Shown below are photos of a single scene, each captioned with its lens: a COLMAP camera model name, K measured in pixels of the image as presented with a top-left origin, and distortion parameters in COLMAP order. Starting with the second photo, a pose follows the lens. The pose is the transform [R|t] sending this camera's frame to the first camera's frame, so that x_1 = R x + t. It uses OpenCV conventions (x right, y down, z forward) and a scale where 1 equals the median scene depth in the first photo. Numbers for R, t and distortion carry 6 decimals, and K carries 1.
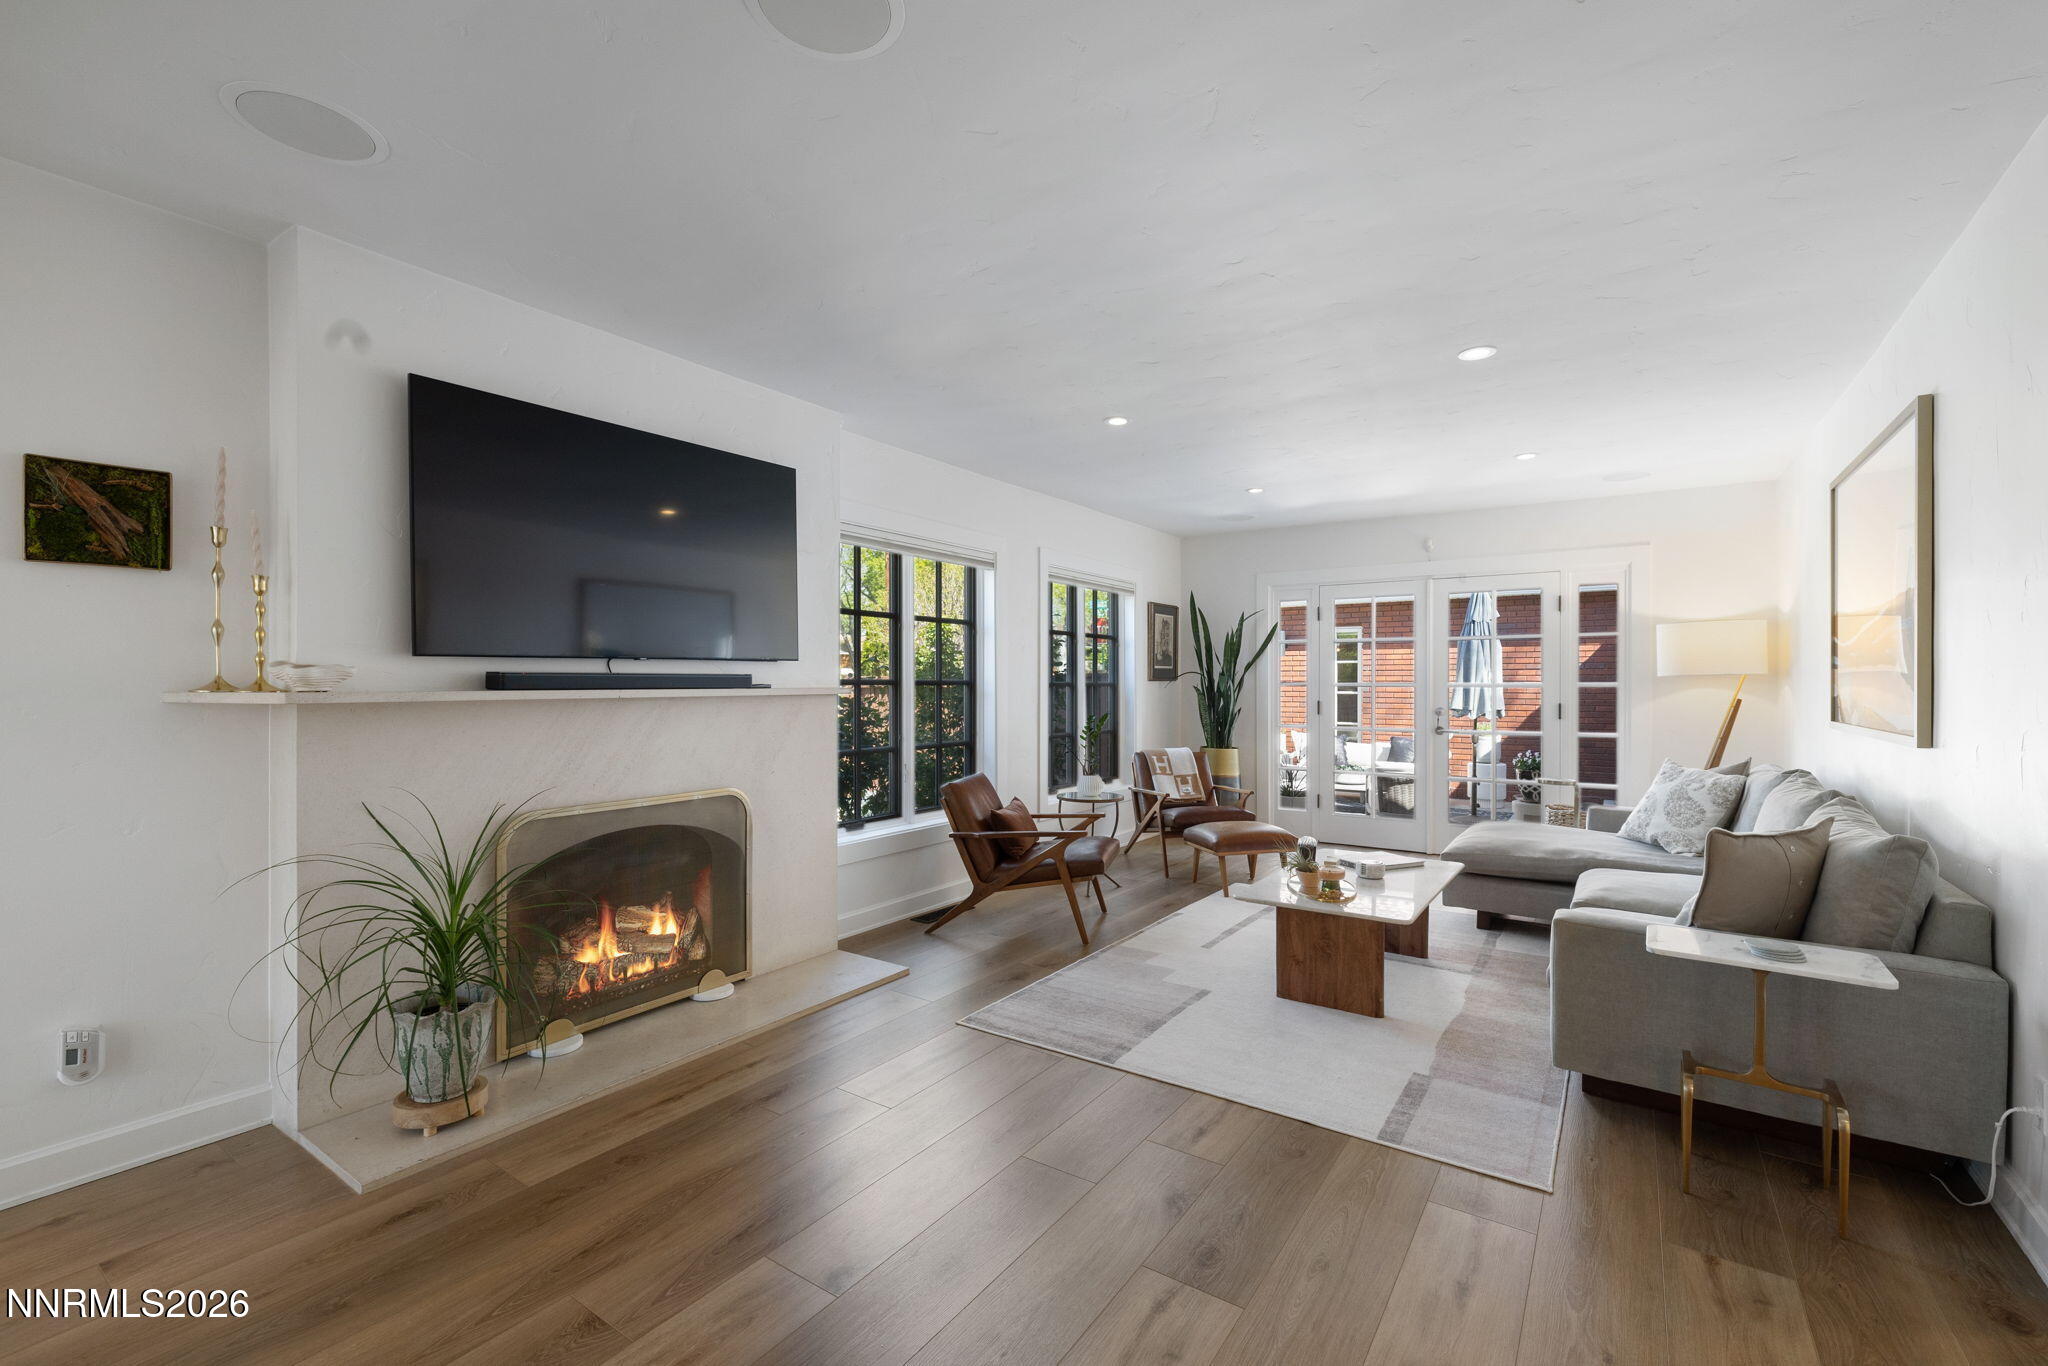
lens RADIAL K [[861.6, 0, 1030.1], [0, 861.6, 684.6], [0, 0, 1]] dist [-0.000306, 0.000543]
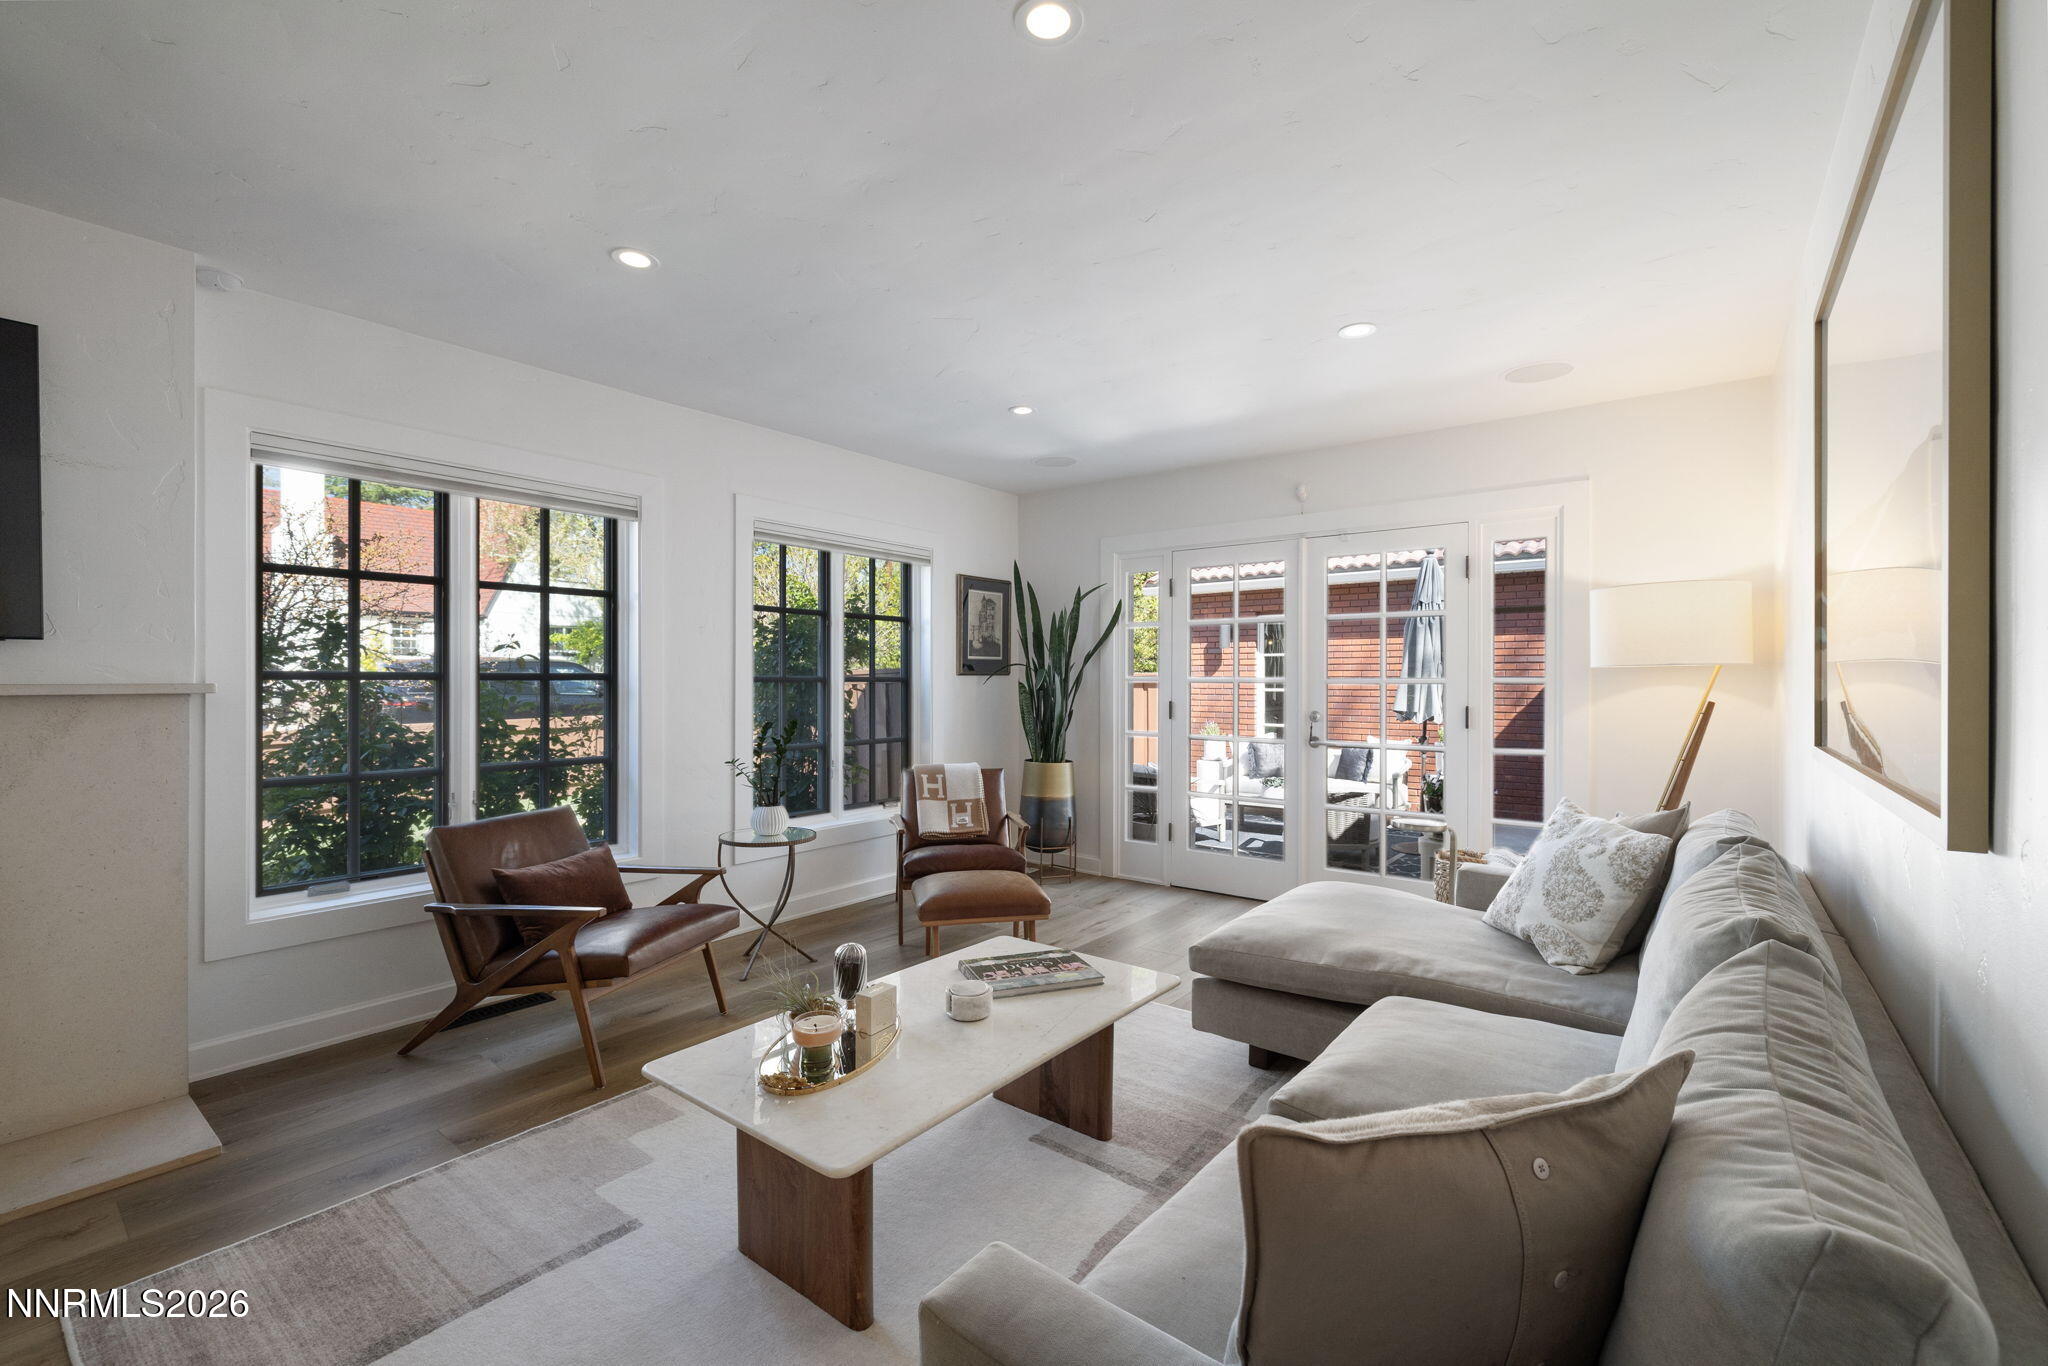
lens RADIAL K [[861.6, 0, 1020.7], [0, 861.6, 683.9], [0, 0, 1]] dist [-0.000306, 0.000543]
pose [[0.998478, 0.000633, -0.055152, 0.288984], [-0.000430, 0.999993, 0.003689, 0.000739], [0.055154, -0.003660, 0.998471, 0.269972]]
